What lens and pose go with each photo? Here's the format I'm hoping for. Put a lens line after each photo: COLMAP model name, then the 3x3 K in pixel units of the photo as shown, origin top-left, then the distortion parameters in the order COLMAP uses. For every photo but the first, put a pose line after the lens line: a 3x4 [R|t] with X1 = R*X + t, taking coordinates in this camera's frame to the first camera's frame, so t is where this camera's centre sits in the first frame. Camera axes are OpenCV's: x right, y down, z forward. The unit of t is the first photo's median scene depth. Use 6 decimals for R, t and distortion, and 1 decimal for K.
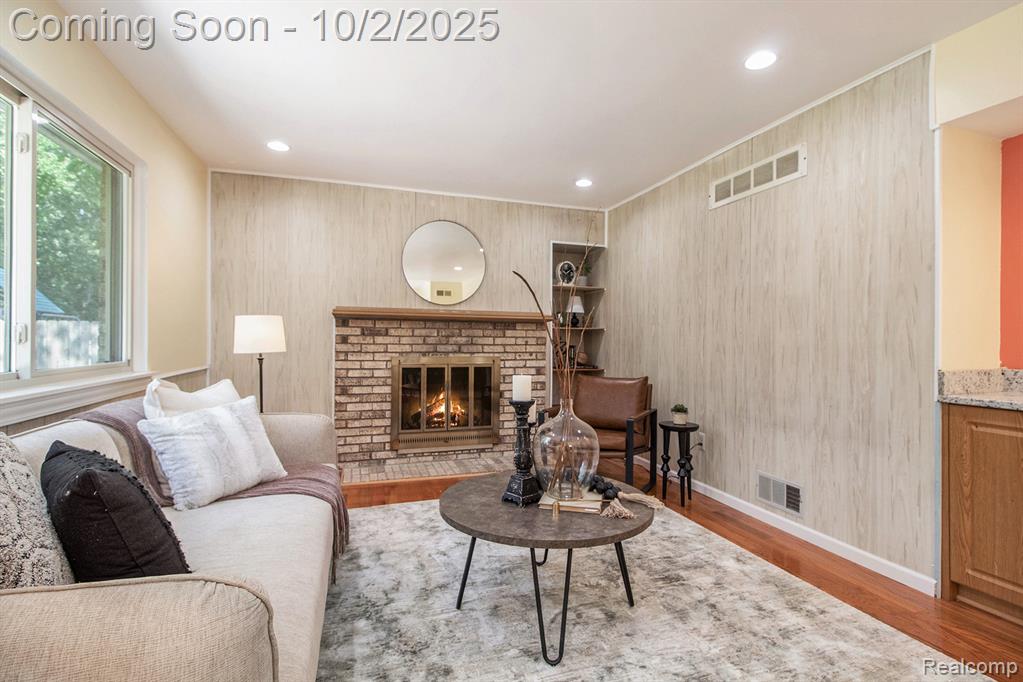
lens RADIAL K [[480.5, 0, 511.5], [0, 480.5, 341.0], [0, 0, 1]] dist [-0.021104, -0.000938]
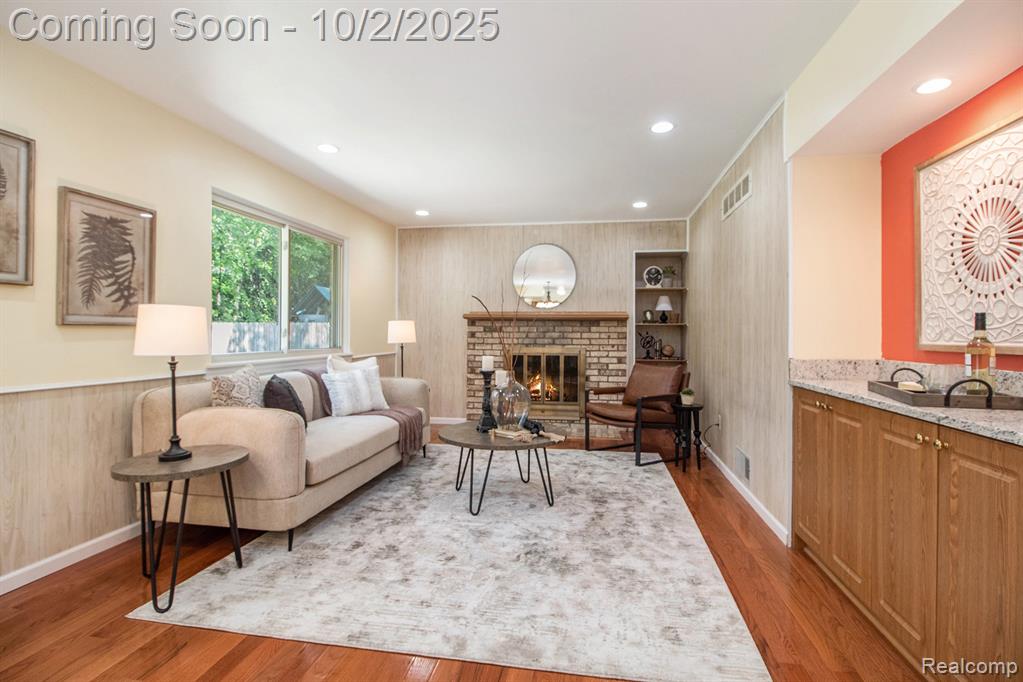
lens RADIAL K [[492.7, 0, 516.5], [0, 492.7, 328.0], [0, 0, 1]] dist [-0.019351, -0.001111]
pose [[0.879768, -0.009967, -0.475299, 0.456265], [0.002751, 0.999870, -0.015876, 0.000356], [0.475396, 0.012660, 0.879681, -0.232186]]
